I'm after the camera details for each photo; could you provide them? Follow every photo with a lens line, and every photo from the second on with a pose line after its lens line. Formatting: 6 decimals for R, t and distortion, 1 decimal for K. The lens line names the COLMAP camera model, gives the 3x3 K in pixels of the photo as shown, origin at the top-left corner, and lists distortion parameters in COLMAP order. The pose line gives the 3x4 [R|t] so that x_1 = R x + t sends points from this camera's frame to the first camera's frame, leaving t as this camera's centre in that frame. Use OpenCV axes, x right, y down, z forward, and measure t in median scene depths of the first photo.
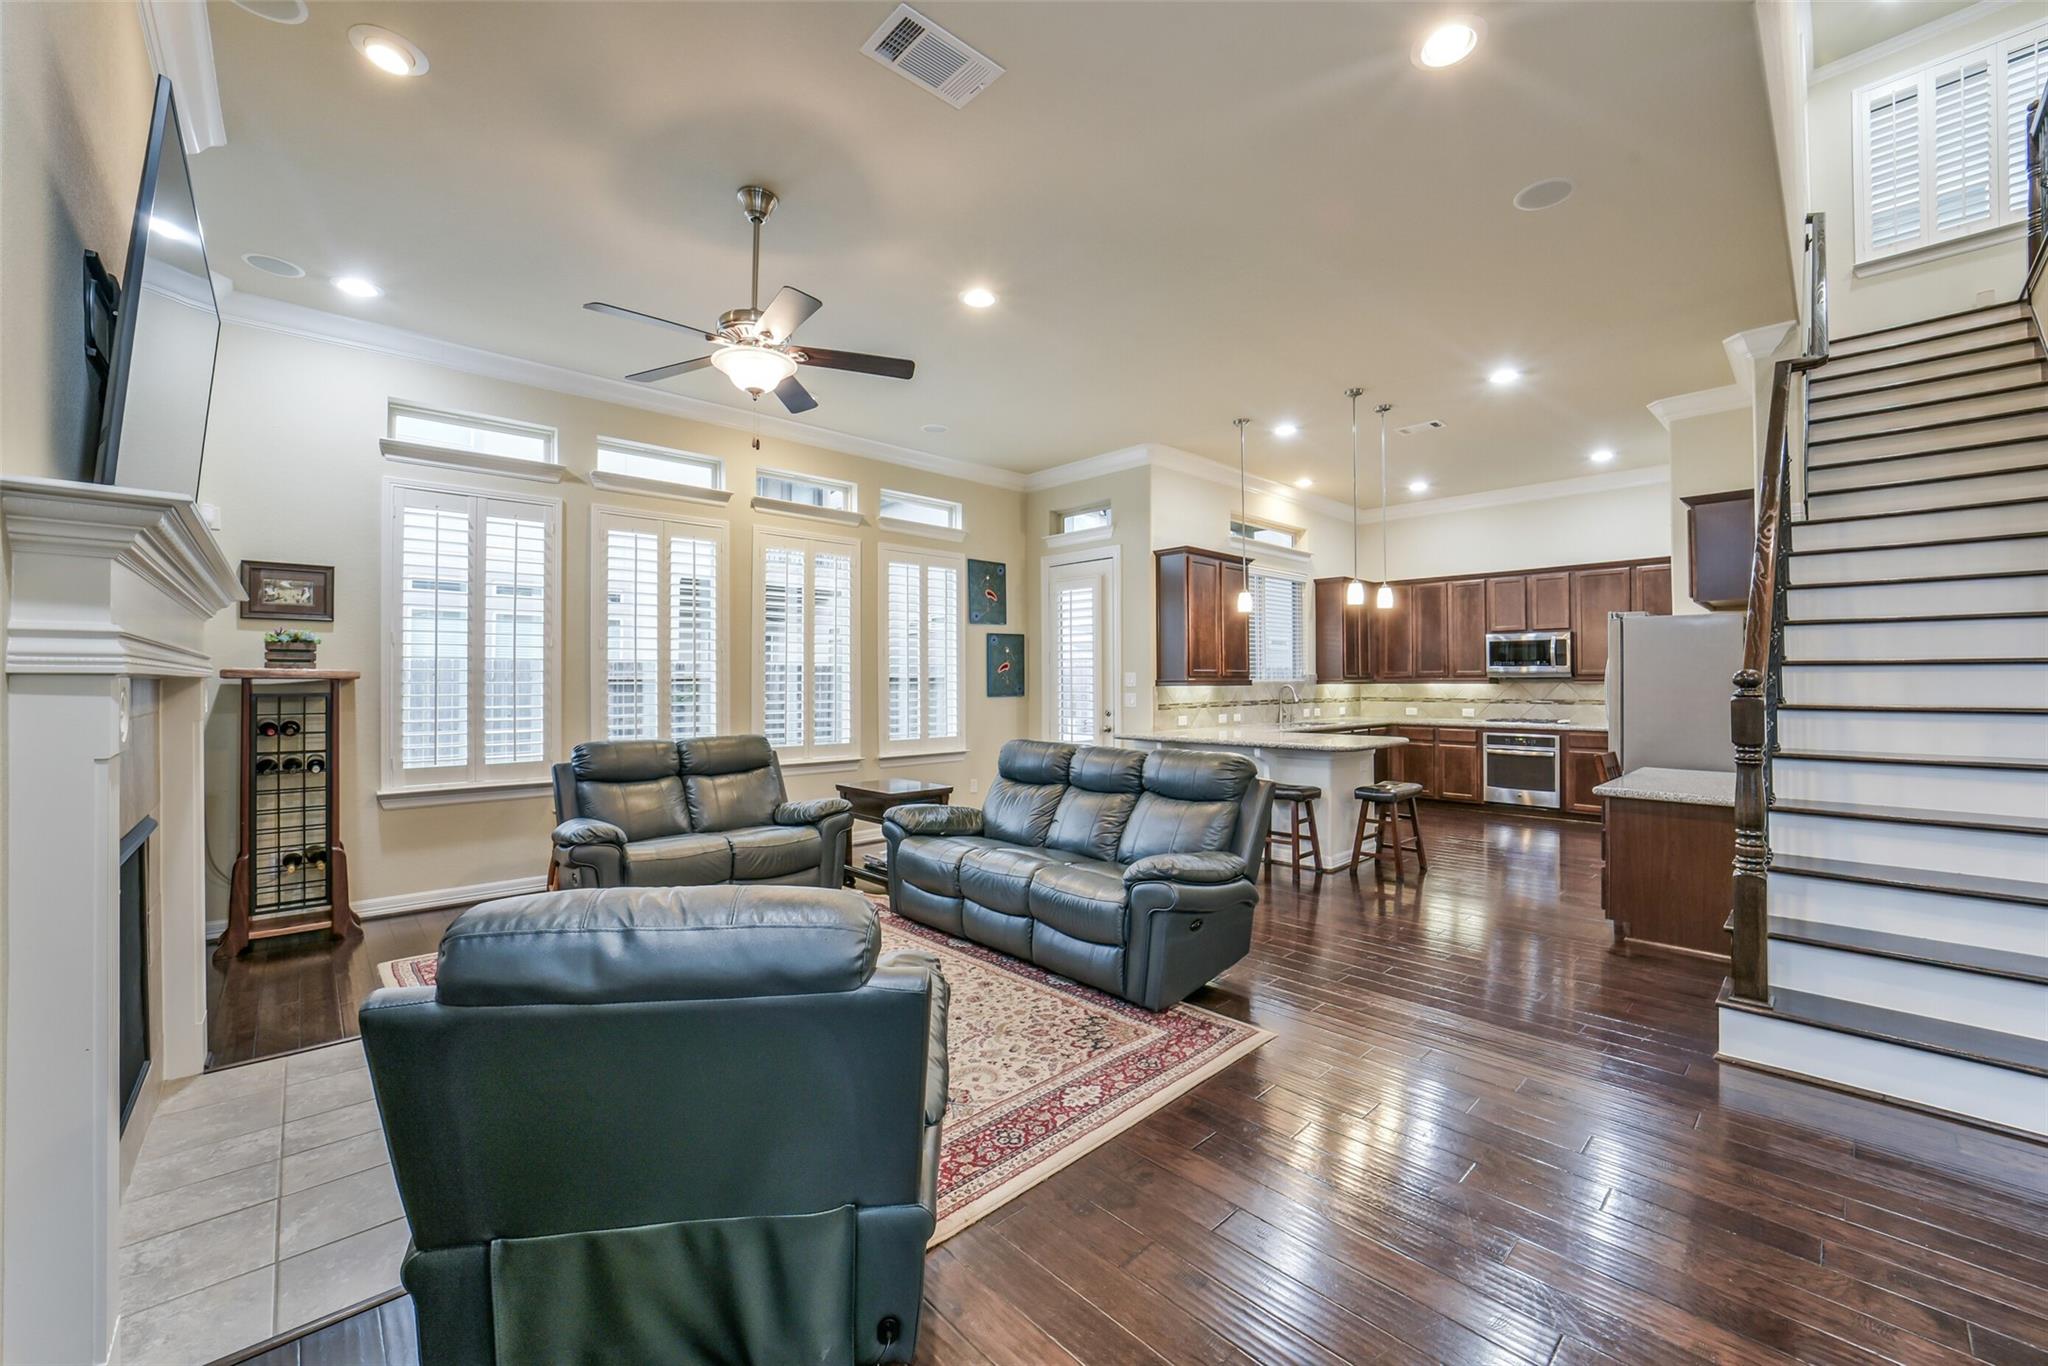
lens RADIAL K [[797.4, 0, 1034.0], [0, 797.4, 674.1], [0, 0, 1]] dist [-0.030411, 0.000033]
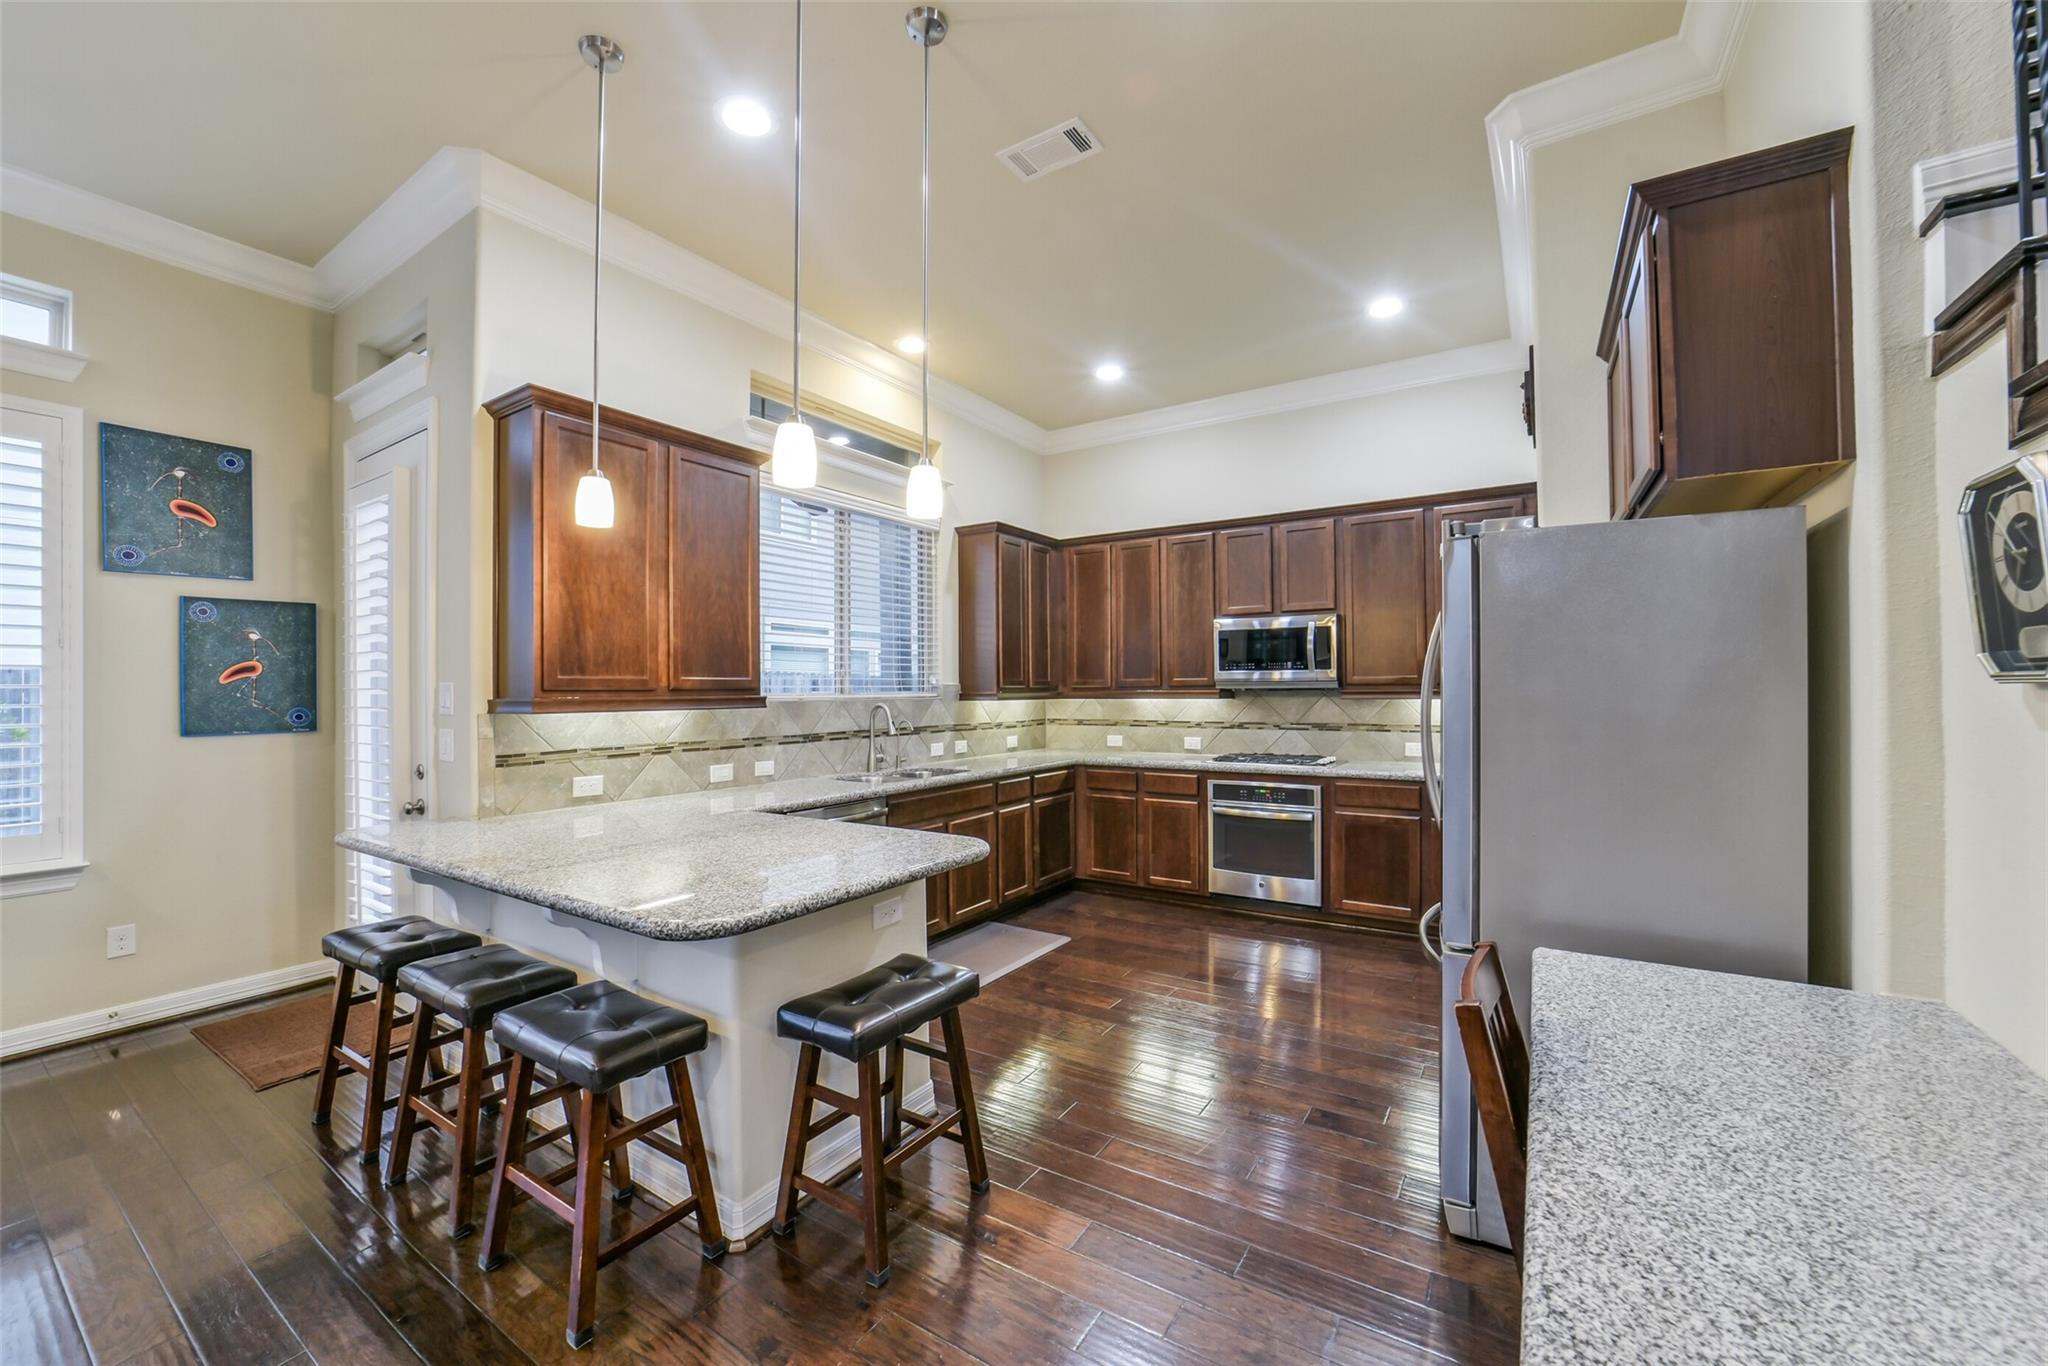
lens RADIAL K [[799.8, 0, 1037.3], [0, 799.8, 685.5], [0, 0, 1]] dist [-0.031460, 0.009691]
pose [[0.969003, -0.002689, 0.247033, 0.291664], [0.001682, 0.999989, 0.004288, -0.001353], [-0.247042, -0.003740, 0.968998, 0.439119]]
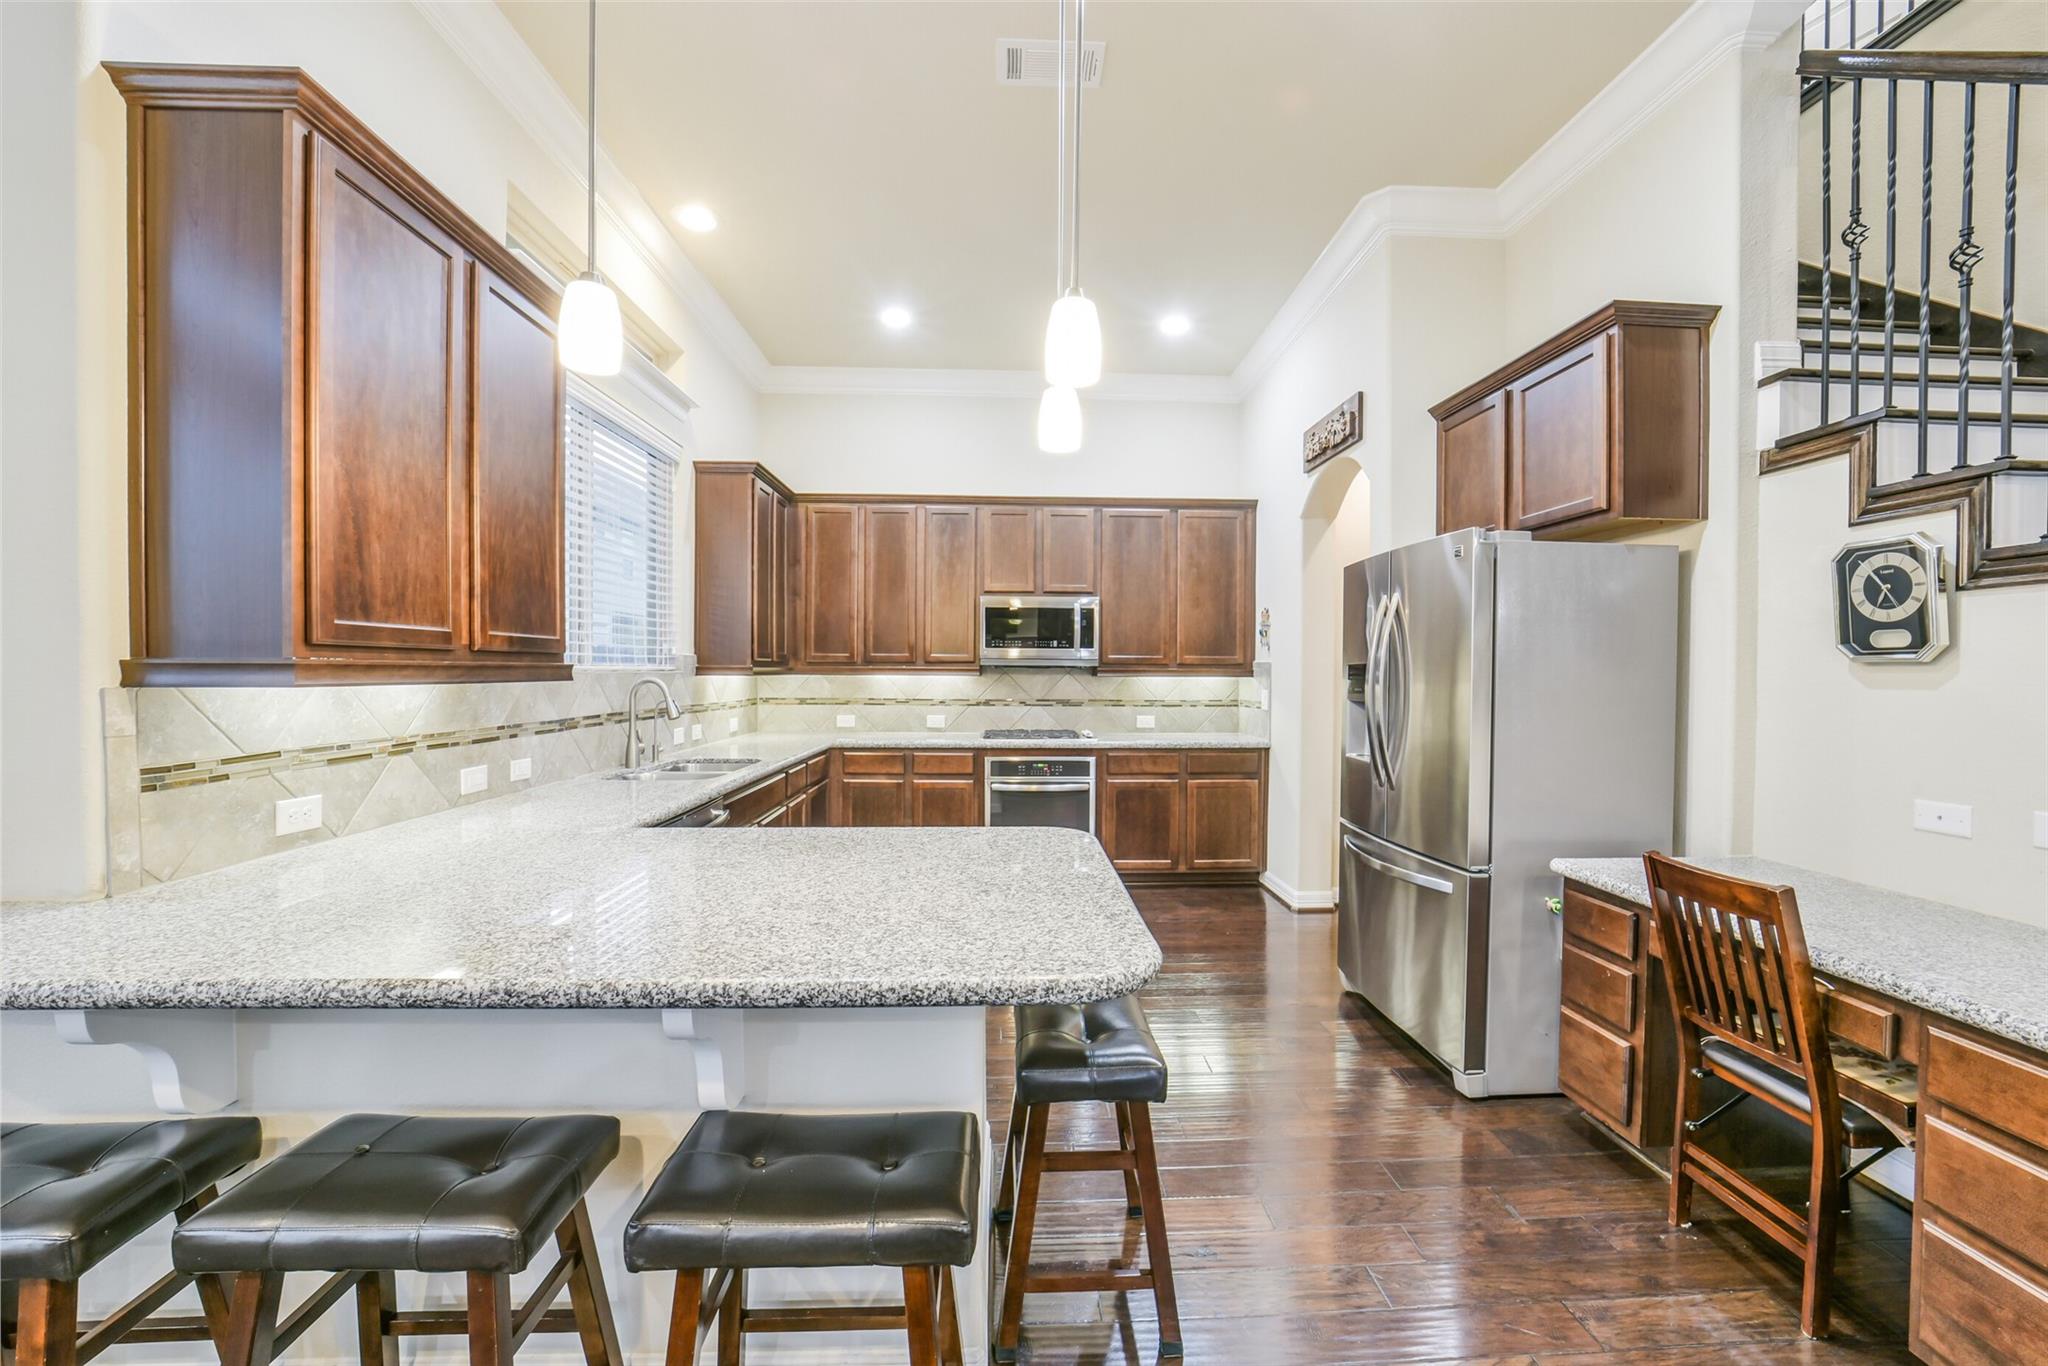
lens RADIAL K [[799.8, 0, 1037.3], [0, 799.8, 685.5], [0, 0, 1]] dist [-0.031460, 0.009691]
pose [[0.651550, -0.007167, 0.758572, 0.133635], [-0.015715, 0.999613, 0.022943, 0.004942], [-0.758443, -0.026870, 0.651185, 0.576991]]
